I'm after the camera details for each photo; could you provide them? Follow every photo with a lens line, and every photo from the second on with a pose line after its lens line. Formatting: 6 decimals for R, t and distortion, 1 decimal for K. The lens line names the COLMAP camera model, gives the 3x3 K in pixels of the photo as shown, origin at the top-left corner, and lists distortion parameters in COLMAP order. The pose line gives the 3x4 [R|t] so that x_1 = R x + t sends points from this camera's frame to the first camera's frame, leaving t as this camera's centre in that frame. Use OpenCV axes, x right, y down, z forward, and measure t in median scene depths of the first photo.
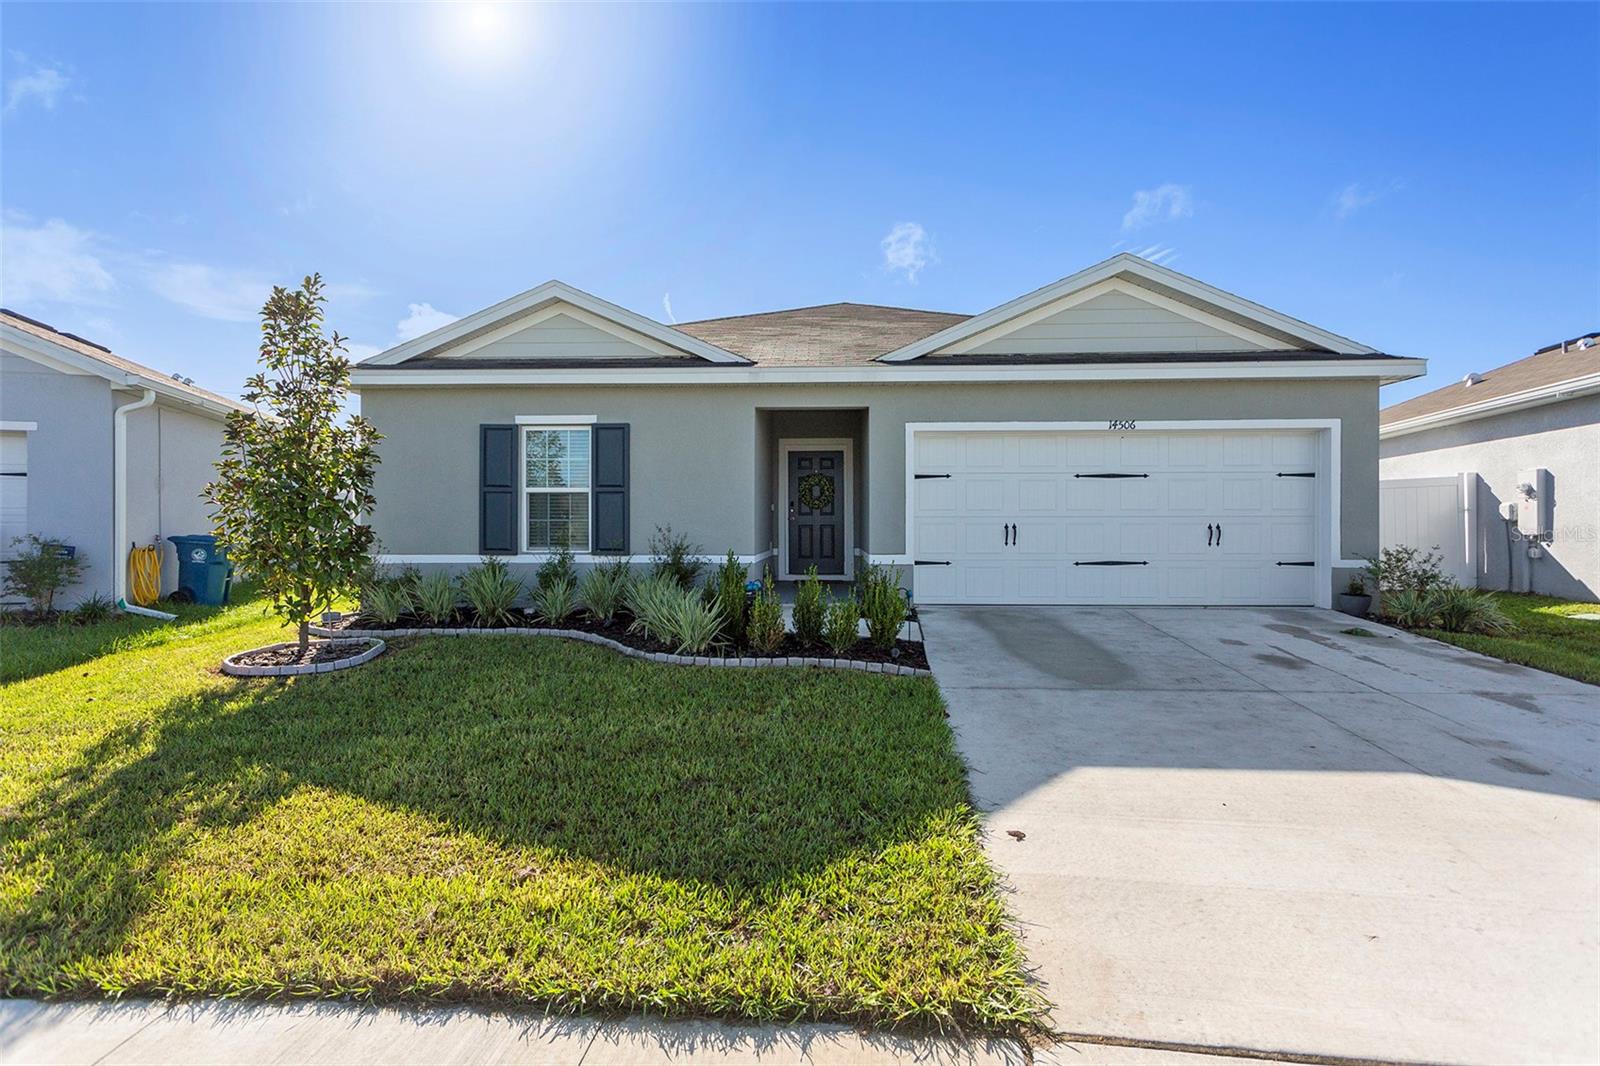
lens RADIAL K [[765.8, 0, 802.4], [0, 765.8, 528.5], [0, 0, 1]] dist [0.002704, 0.000506]
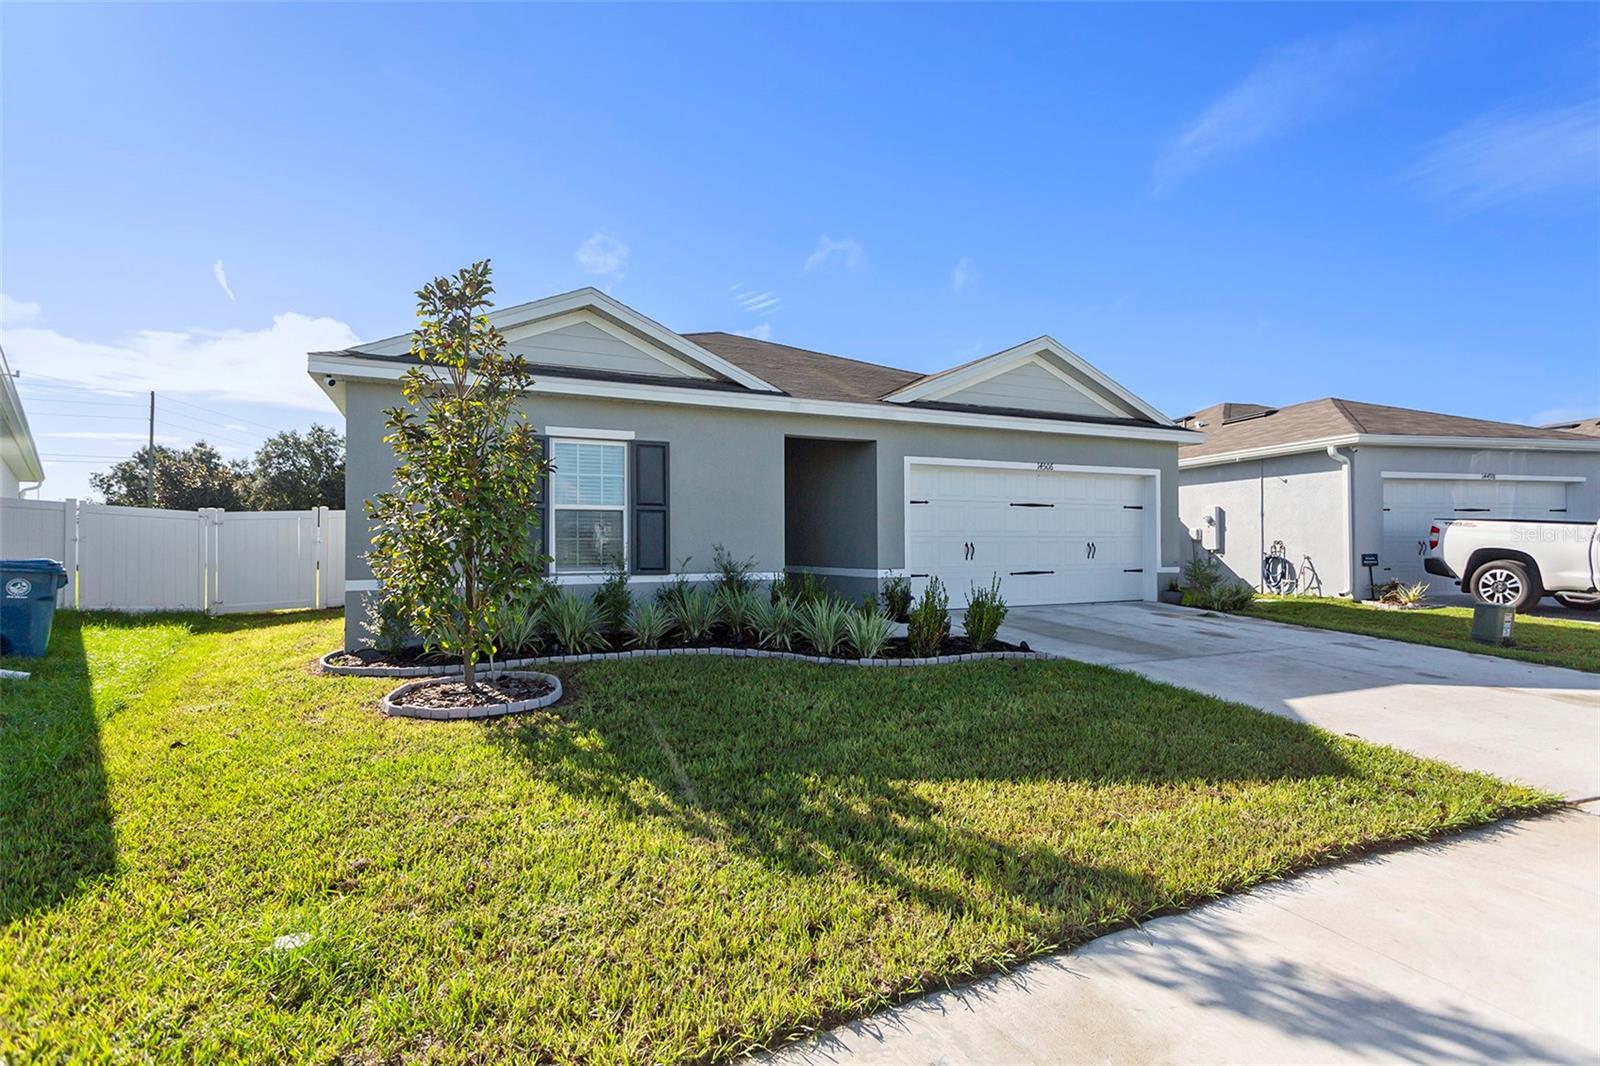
lens RADIAL K [[765.8, 0, 794.2], [0, 765.8, 538.1], [0, 0, 1]] dist [0.002704, 0.000506]
pose [[0.887159, 0.001996, 0.461460, -0.548107], [0.004028, 0.999919, -0.012069, 0.000877], [-0.461447, 0.012566, 0.887079, 0.039897]]
